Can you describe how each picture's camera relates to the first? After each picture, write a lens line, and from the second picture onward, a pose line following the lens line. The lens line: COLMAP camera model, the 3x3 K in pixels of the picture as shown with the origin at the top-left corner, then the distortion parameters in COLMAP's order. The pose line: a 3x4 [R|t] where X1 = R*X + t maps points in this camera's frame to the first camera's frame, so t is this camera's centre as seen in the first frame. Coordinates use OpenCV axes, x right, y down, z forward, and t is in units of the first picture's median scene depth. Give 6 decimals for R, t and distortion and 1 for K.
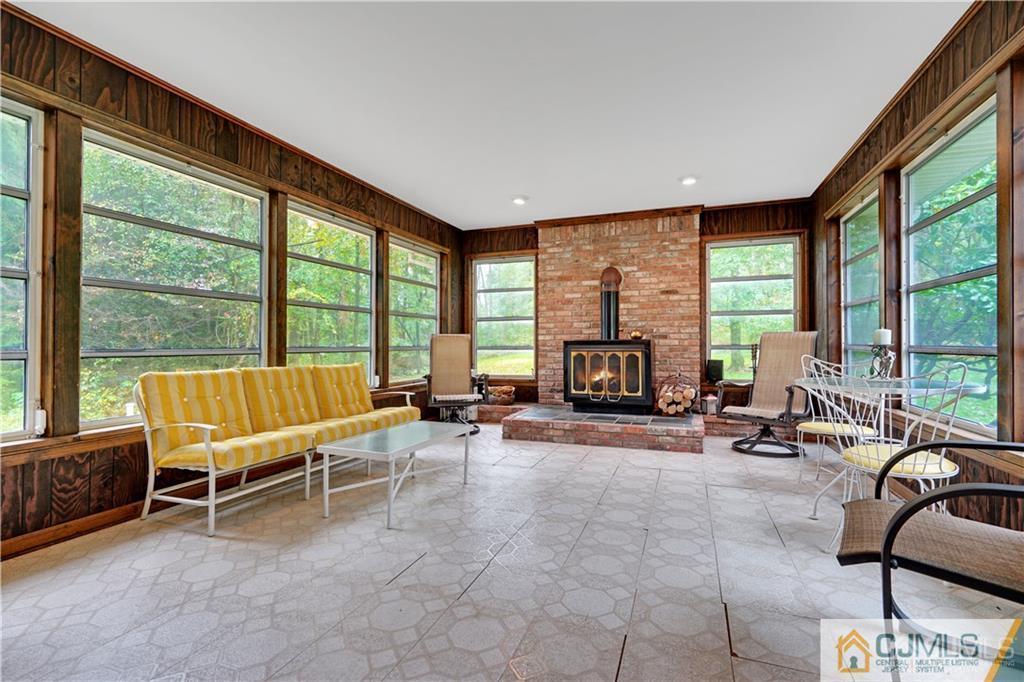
lens RADIAL K [[463.8, 0, 516.0], [0, 463.8, 343.3], [0, 0, 1]] dist [-0.002093, -0.000567]
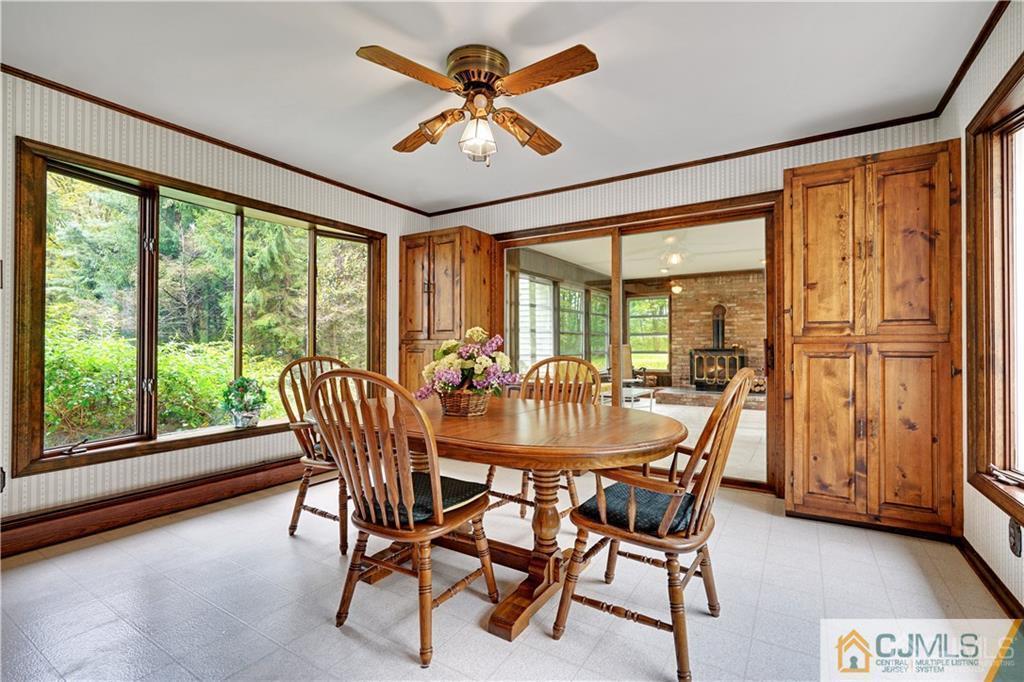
lens RADIAL K [[463.8, 0, 514.7], [0, 463.8, 339.1], [0, 0, 1]] dist [-0.002093, -0.000567]
pose [[0.978797, -0.001204, -0.204831, -0.175531], [-0.001334, 0.999924, -0.012251, -0.018898], [0.204830, 0.012265, 0.978721, -0.787964]]
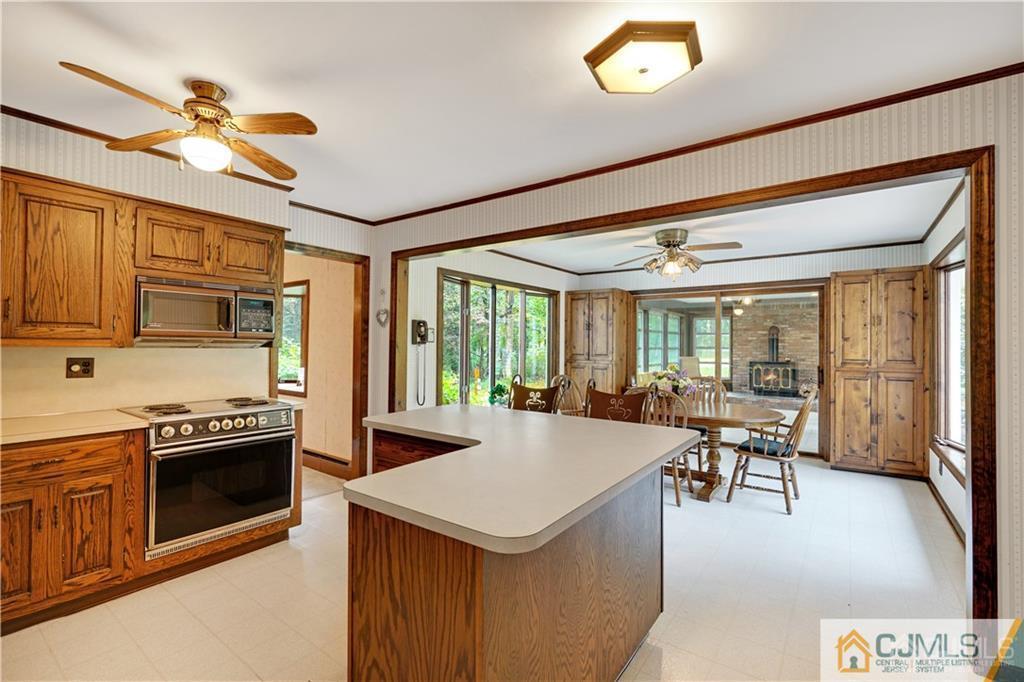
lens RADIAL K [[463.8, 0, 512.5], [0, 463.8, 338.9], [0, 0, 1]] dist [-0.002093, -0.000567]
pose [[0.961862, 0.005236, -0.273487, -0.351798], [-0.008991, 0.999882, -0.012479, -0.070173], [0.273389, 0.014462, 0.961795, -1.305025]]
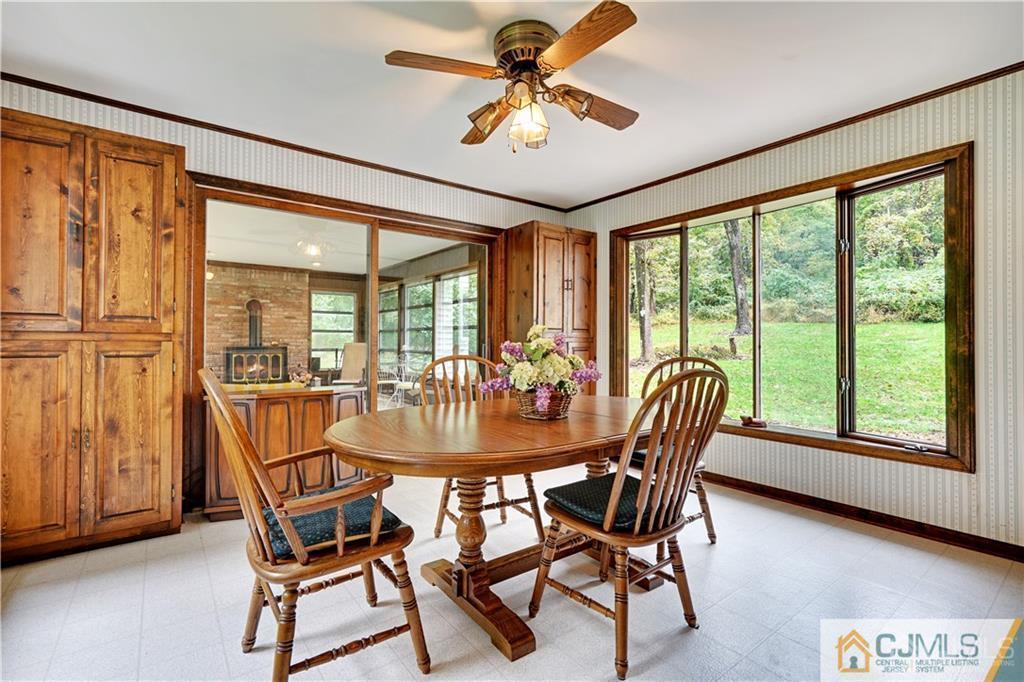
lens RADIAL K [[463.8, 0, 511.4], [0, 463.8, 340.5], [0, 0, 1]] dist [-0.002093, -0.000567]
pose [[0.534399, 0.008813, 0.845187, -0.656633], [-0.004469, 0.999961, -0.007601, -0.018232], [-0.845221, 0.000285, 0.534417, -0.572132]]
